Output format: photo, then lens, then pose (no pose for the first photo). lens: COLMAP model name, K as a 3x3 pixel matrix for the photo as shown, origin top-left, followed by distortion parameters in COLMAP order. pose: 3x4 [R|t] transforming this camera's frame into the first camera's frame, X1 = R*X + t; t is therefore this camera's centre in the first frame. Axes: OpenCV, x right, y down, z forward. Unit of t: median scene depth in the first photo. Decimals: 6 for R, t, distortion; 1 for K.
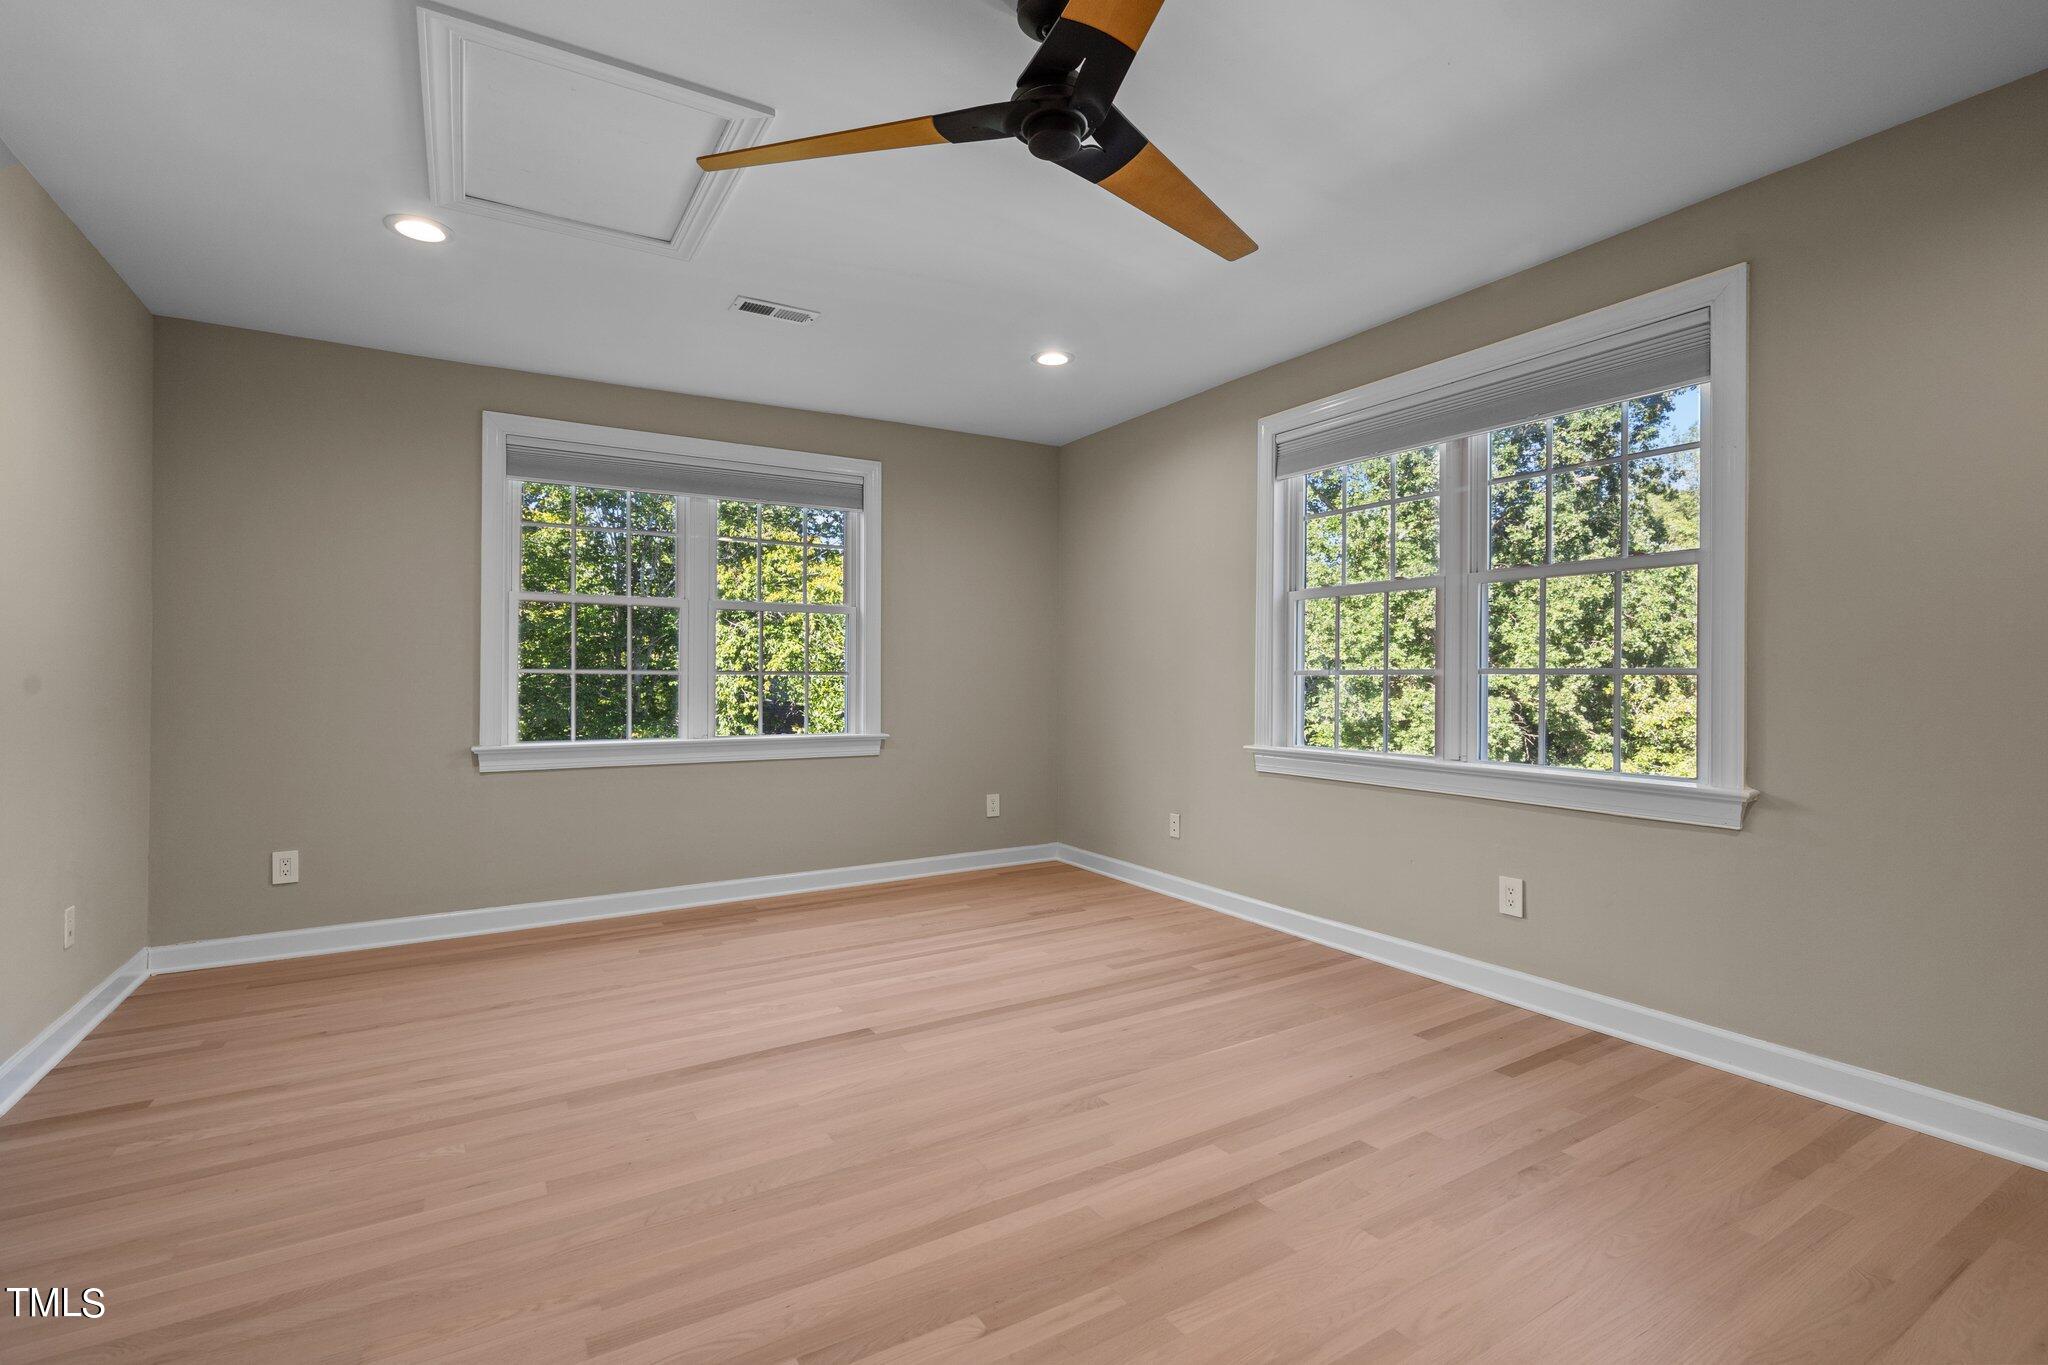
lens RADIAL K [[932.9, 0, 1028.8], [0, 932.9, 667.5], [0, 0, 1]] dist [-0.002220, 0.000795]
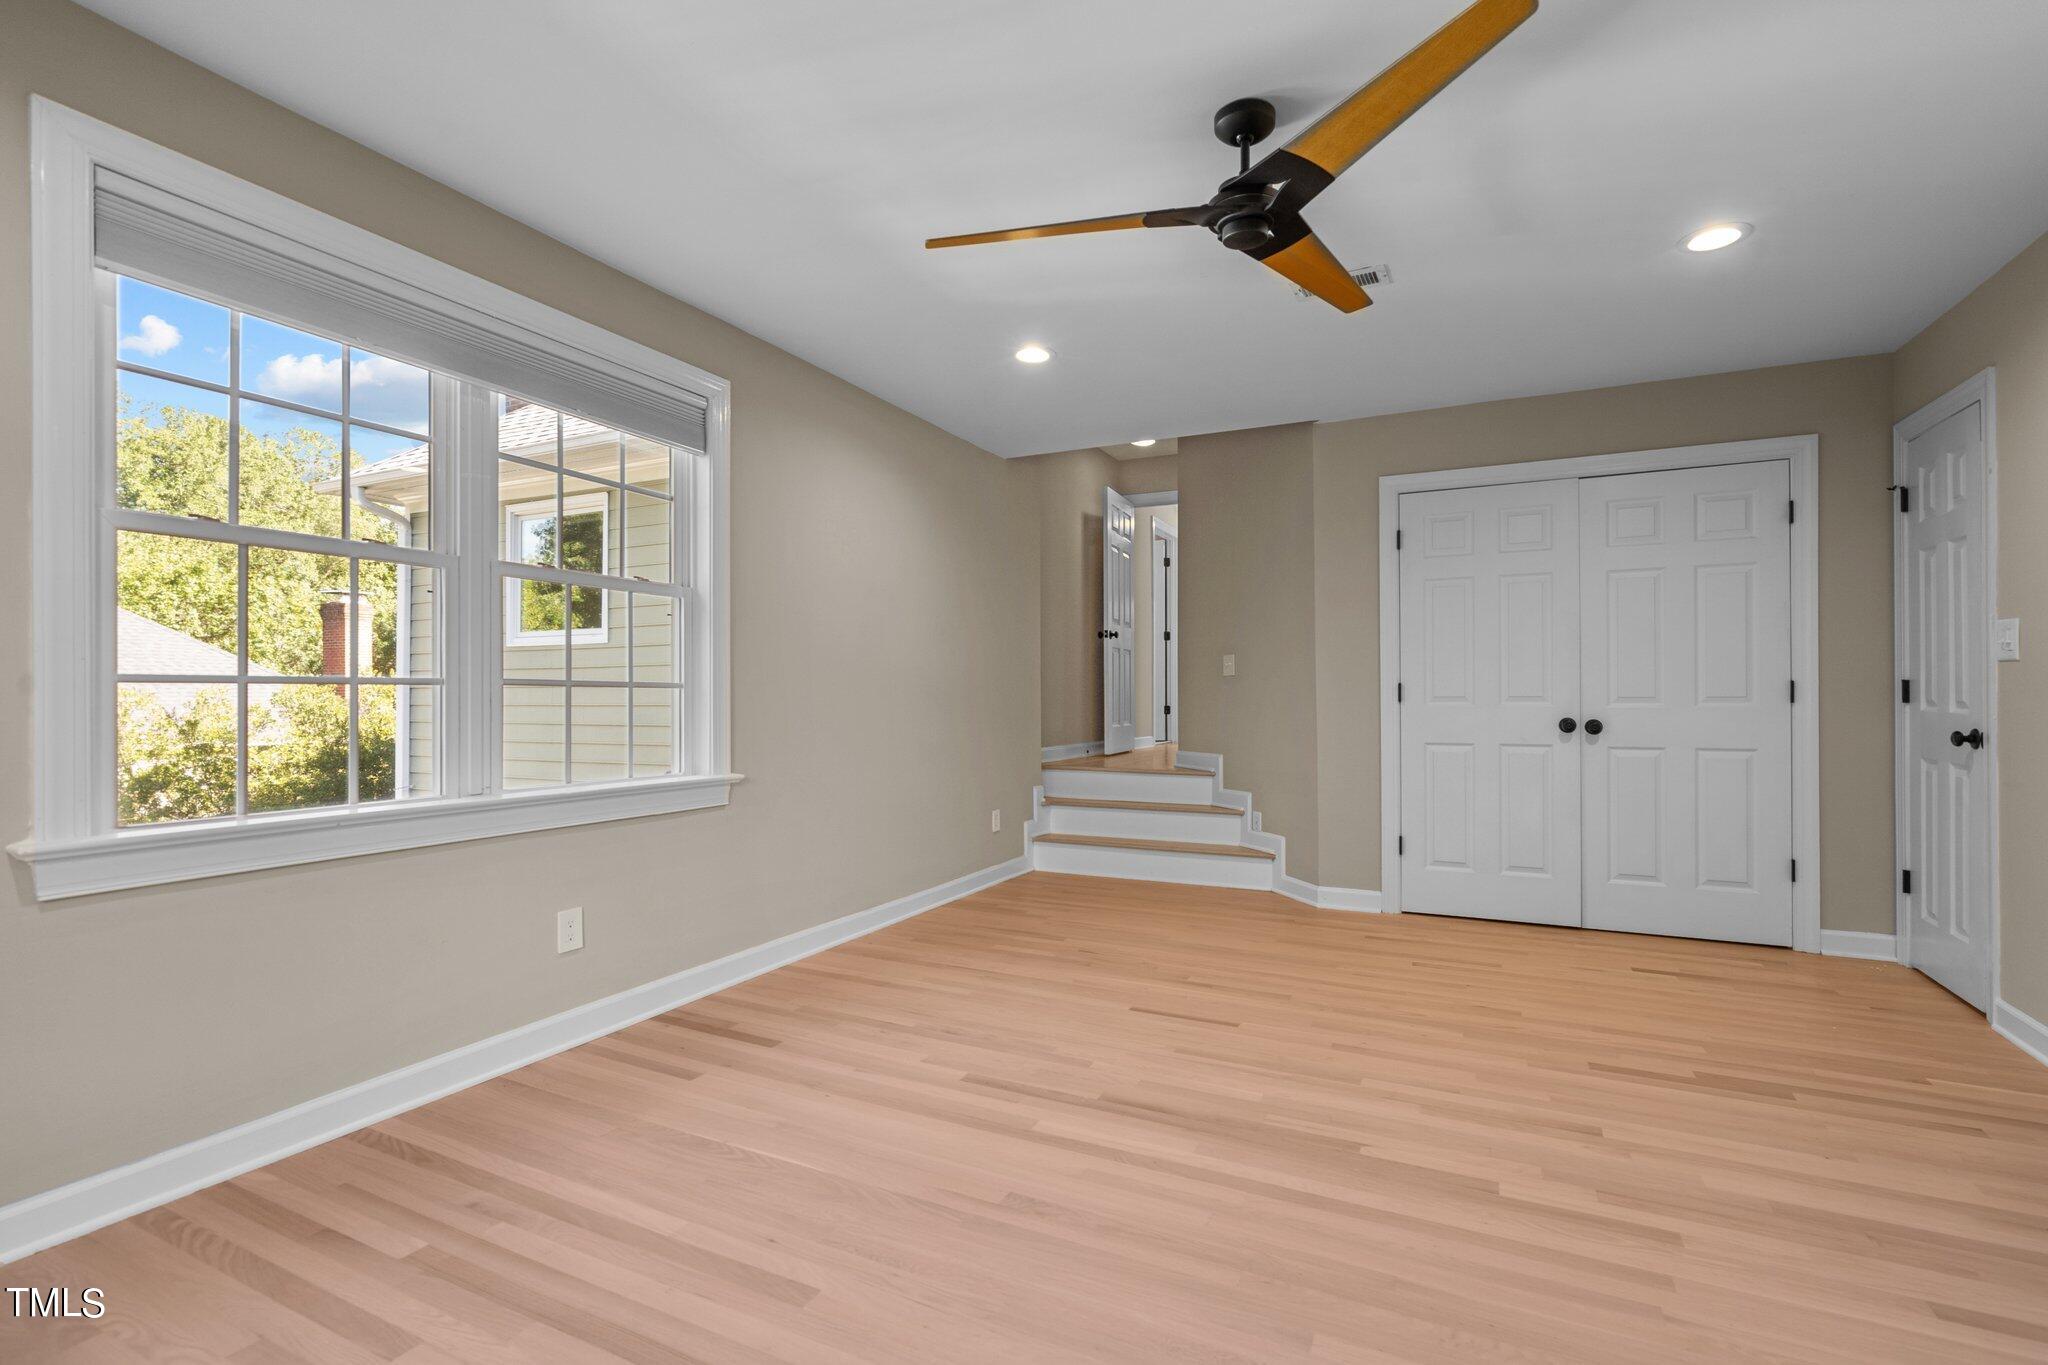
lens RADIAL K [[952.3, 0, 1024.0], [0, 952.3, 682.5], [0, 0, 1]] dist [-0.000993, 0.000513]
pose [[-0.544982, 0.008086, 0.838409, -0.636786], [-0.010800, 0.999803, -0.016663, 0.019693], [-0.838378, -0.018136, -0.544787, 1.440641]]
